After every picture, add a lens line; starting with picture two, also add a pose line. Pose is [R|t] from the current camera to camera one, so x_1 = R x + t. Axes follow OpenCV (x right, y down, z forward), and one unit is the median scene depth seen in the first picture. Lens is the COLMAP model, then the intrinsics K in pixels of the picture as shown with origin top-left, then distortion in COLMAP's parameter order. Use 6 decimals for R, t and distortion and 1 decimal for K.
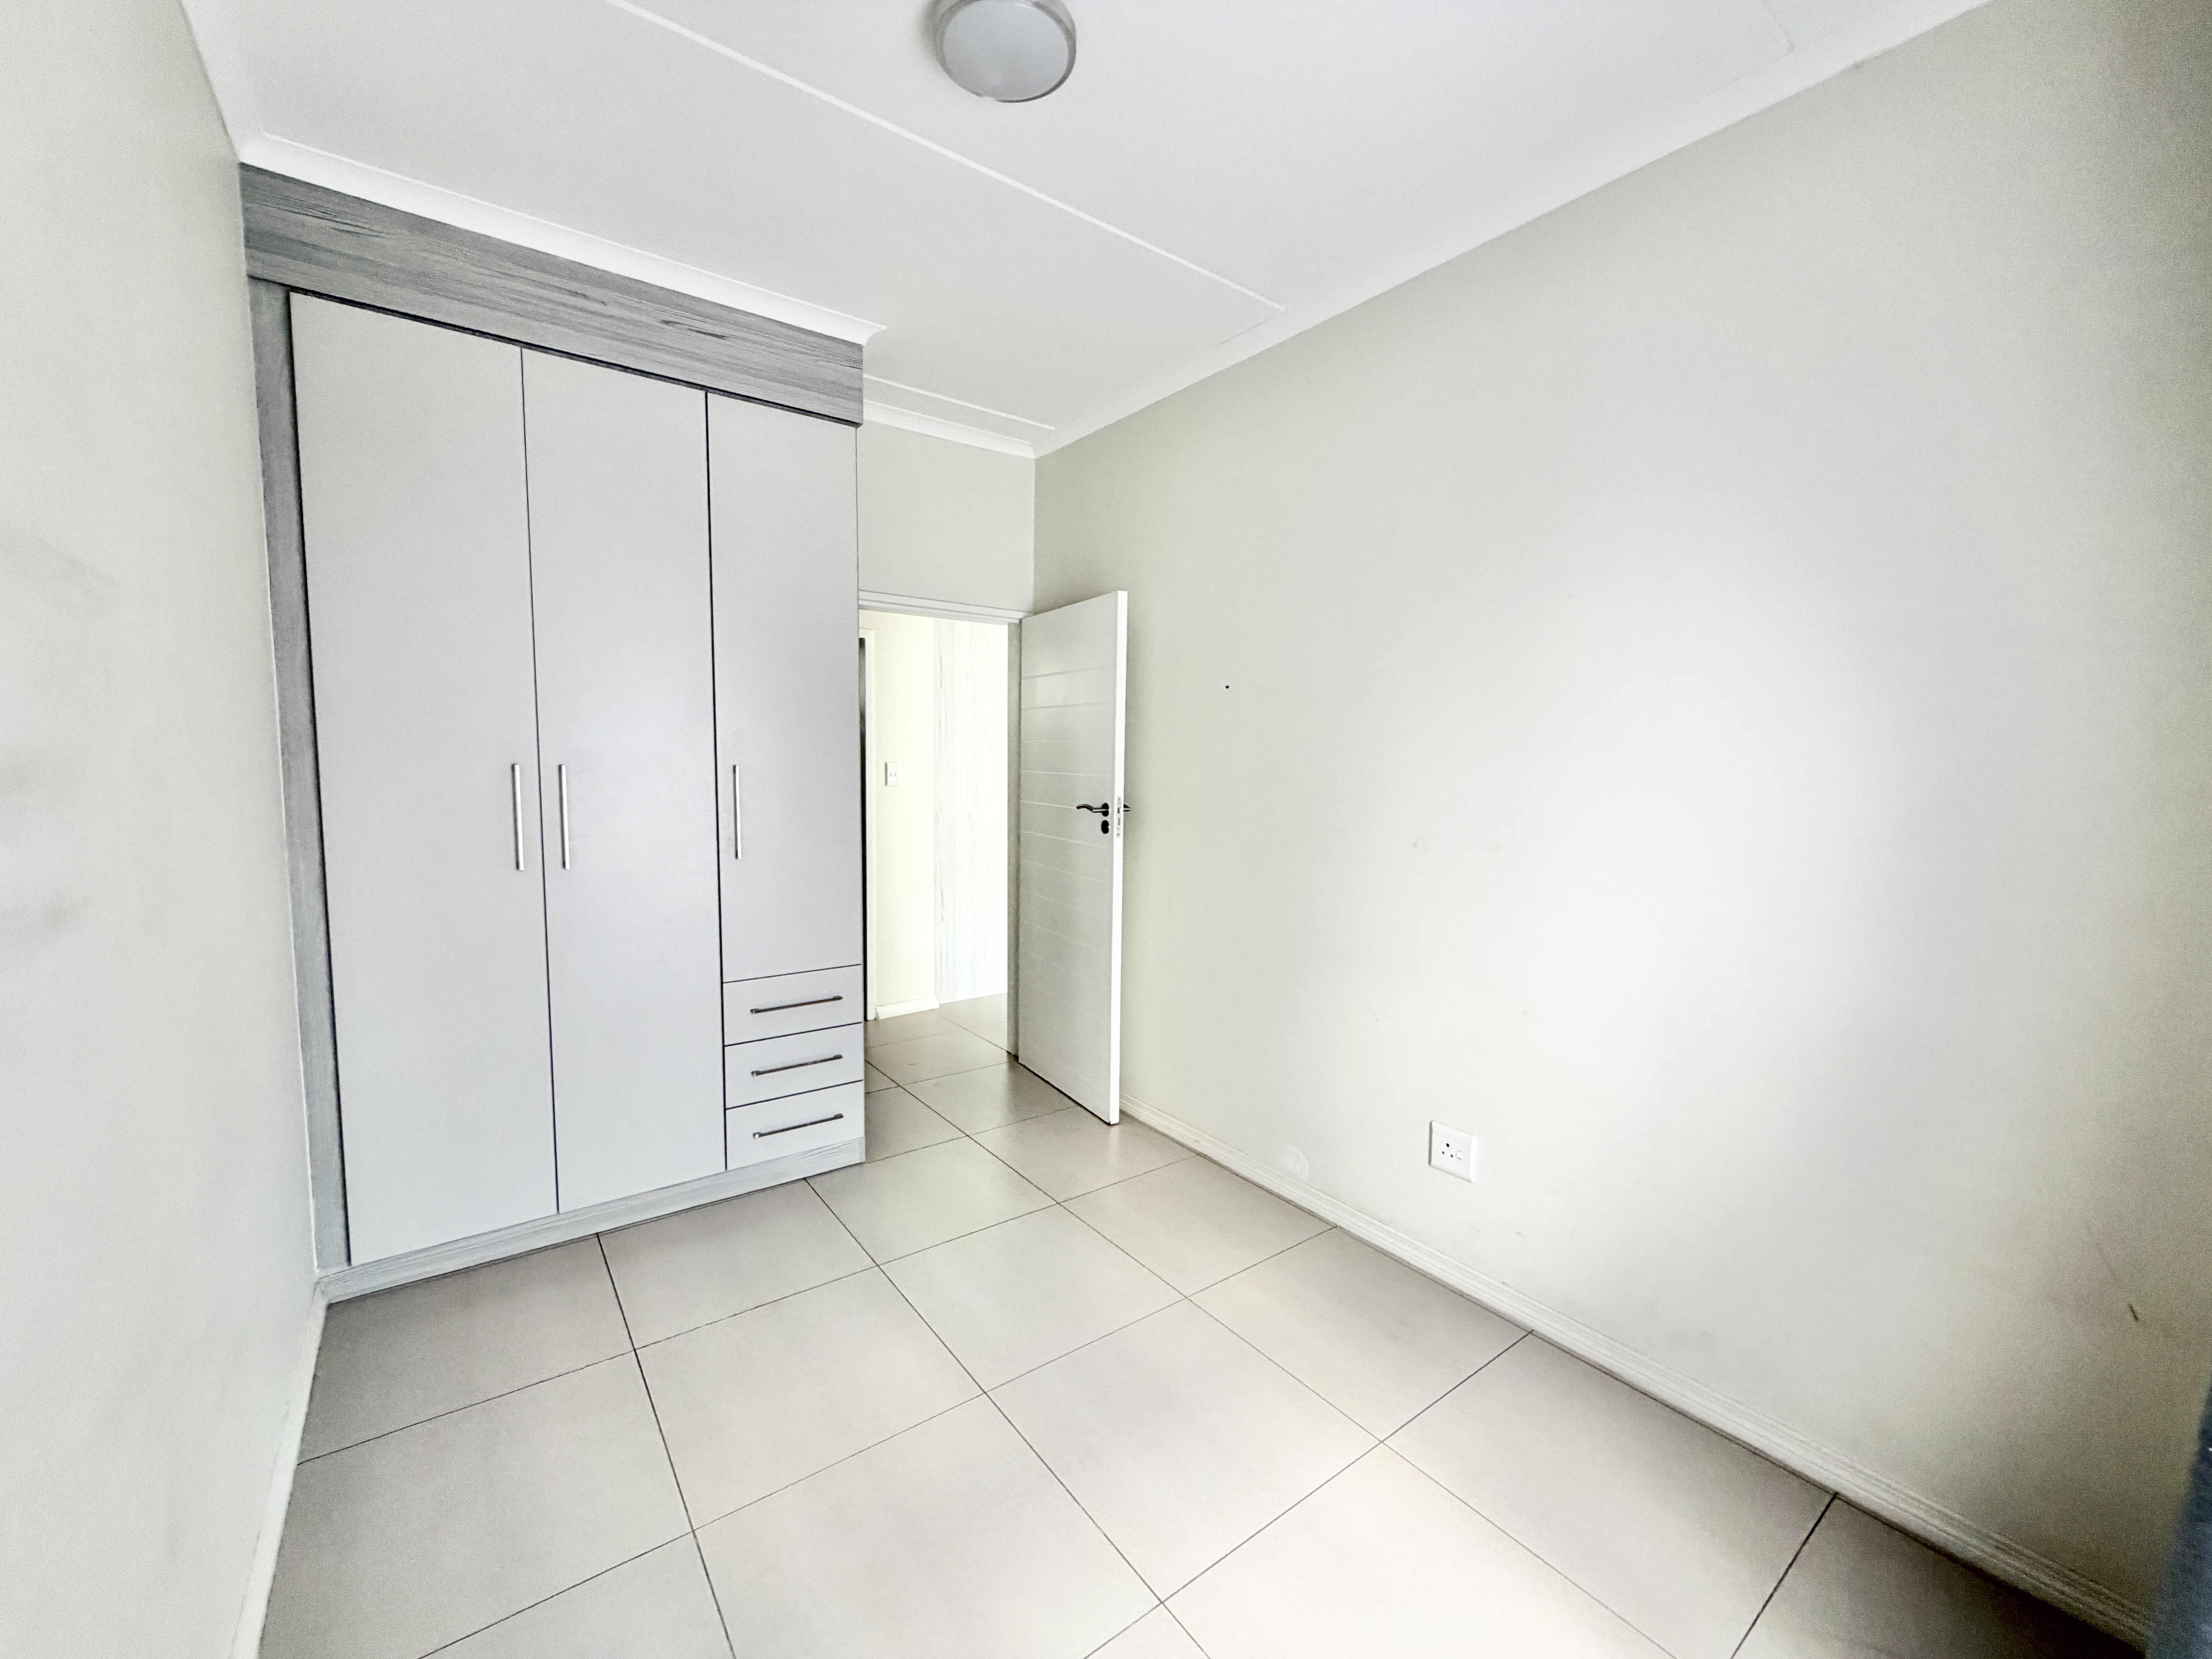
lens RADIAL K [[899.9, 0, 1107.2], [0, 899.9, 825.1], [0, 0, 1]] dist [0.018708, -0.003680]
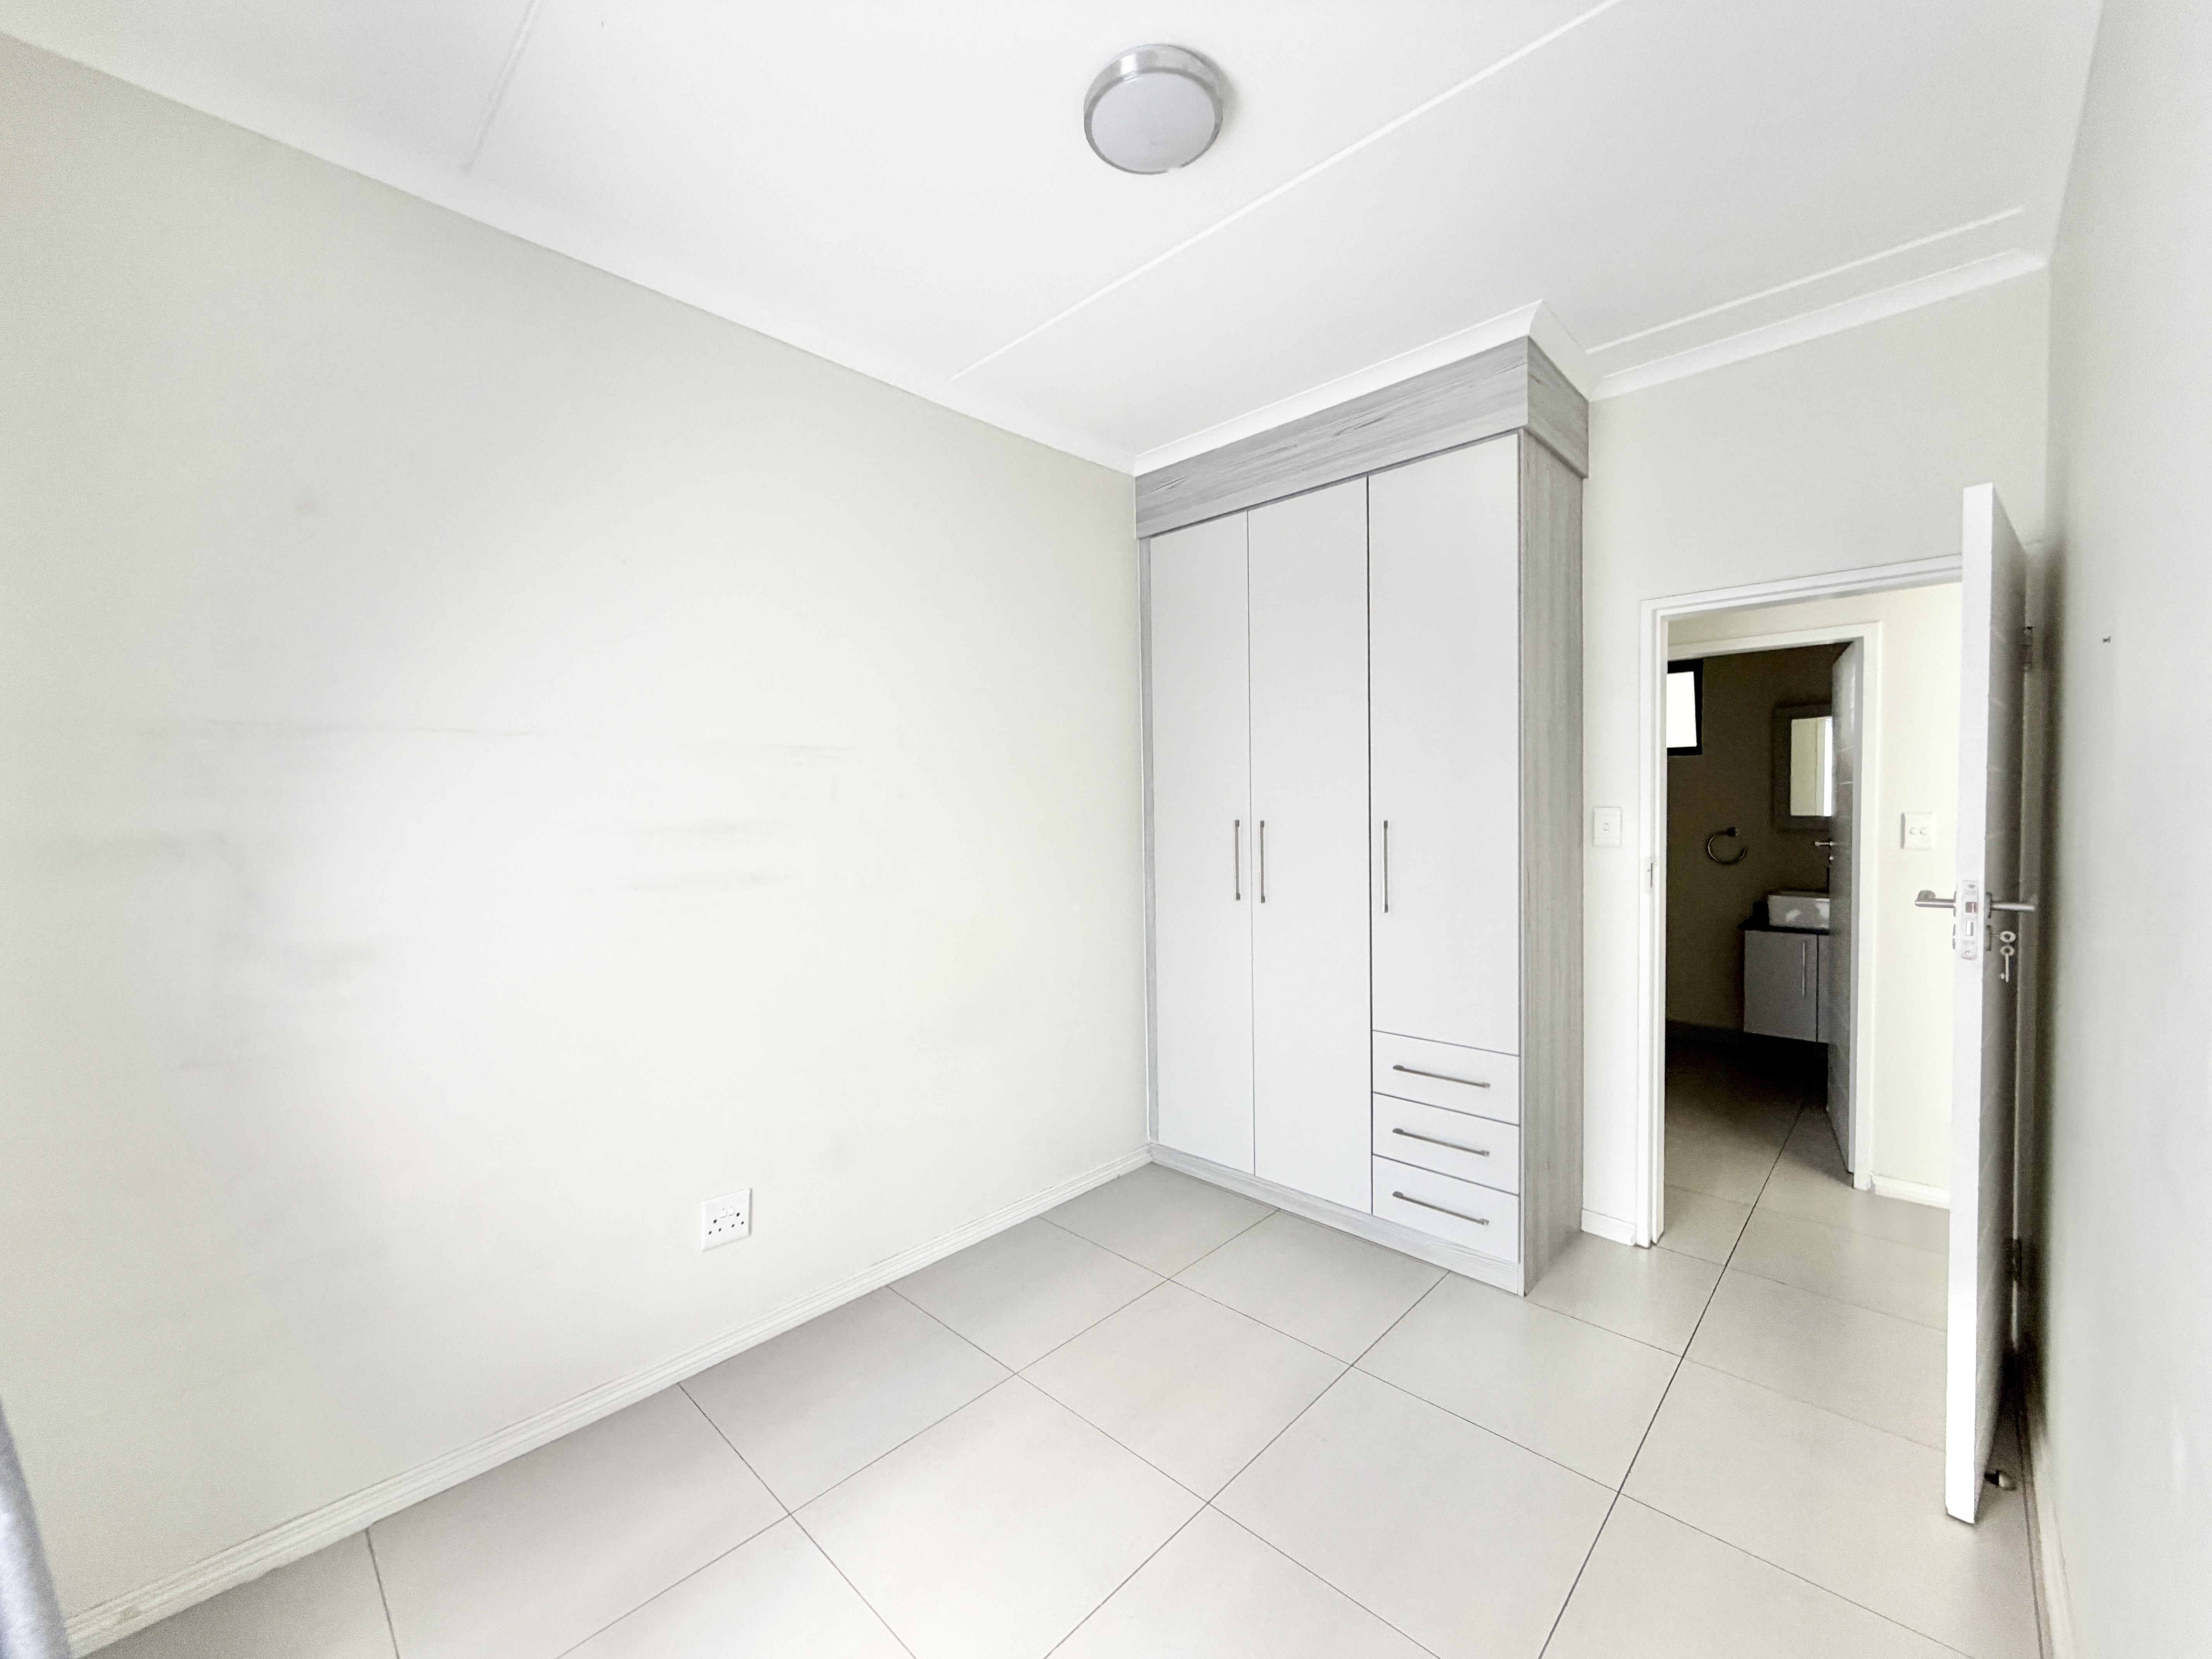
lens RADIAL K [[883.9, 0, 1102.0], [0, 883.9, 833.0], [0, 0, 1]] dist [0.000545, -0.000048]
pose [[0.164105, 0.014806, -0.986332, 0.550006], [-0.060067, 0.998182, 0.004990, -0.040257], [0.984612, 0.058427, 0.164696, 0.539582]]
